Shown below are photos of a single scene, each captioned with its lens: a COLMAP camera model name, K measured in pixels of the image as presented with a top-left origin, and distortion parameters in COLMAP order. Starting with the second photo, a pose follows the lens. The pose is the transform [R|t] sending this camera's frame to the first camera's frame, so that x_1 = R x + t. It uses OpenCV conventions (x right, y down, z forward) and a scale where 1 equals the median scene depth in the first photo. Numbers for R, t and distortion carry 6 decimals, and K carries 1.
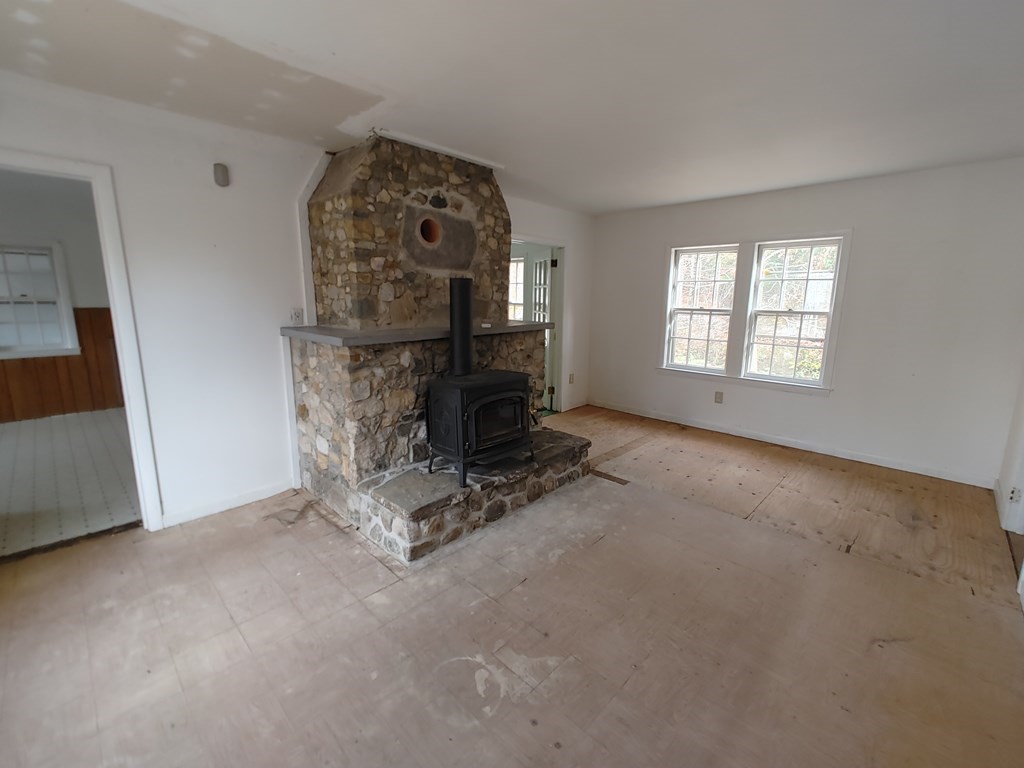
lens RADIAL K [[446.4, 0, 512.0], [0, 446.4, 384.0], [0, 0, 1]] dist [0.000070, 0.000512]
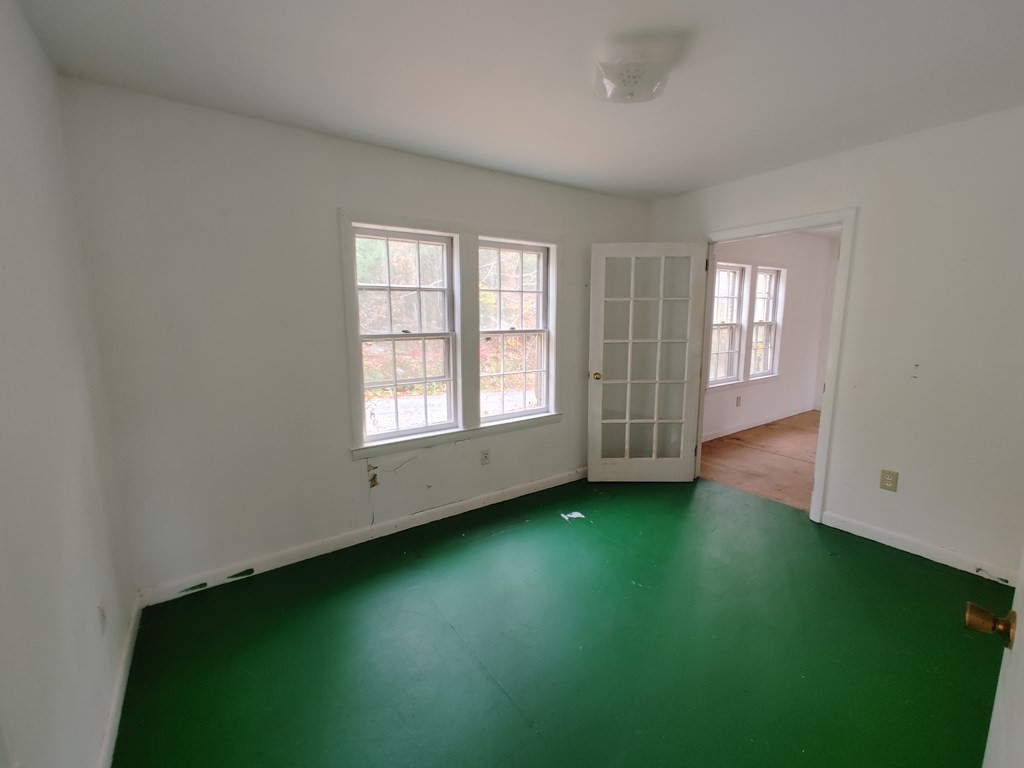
lens RADIAL K [[446.4, 0, 512.0], [0, 446.4, 384.0], [0, 0, 1]] dist [0.000070, 0.000512]
pose [[0.197525, -0.147217, 0.969181, -0.143406], [0.202756, 0.973417, 0.106538, -0.147673], [-0.959101, 0.175463, 0.222123, 0.801373]]
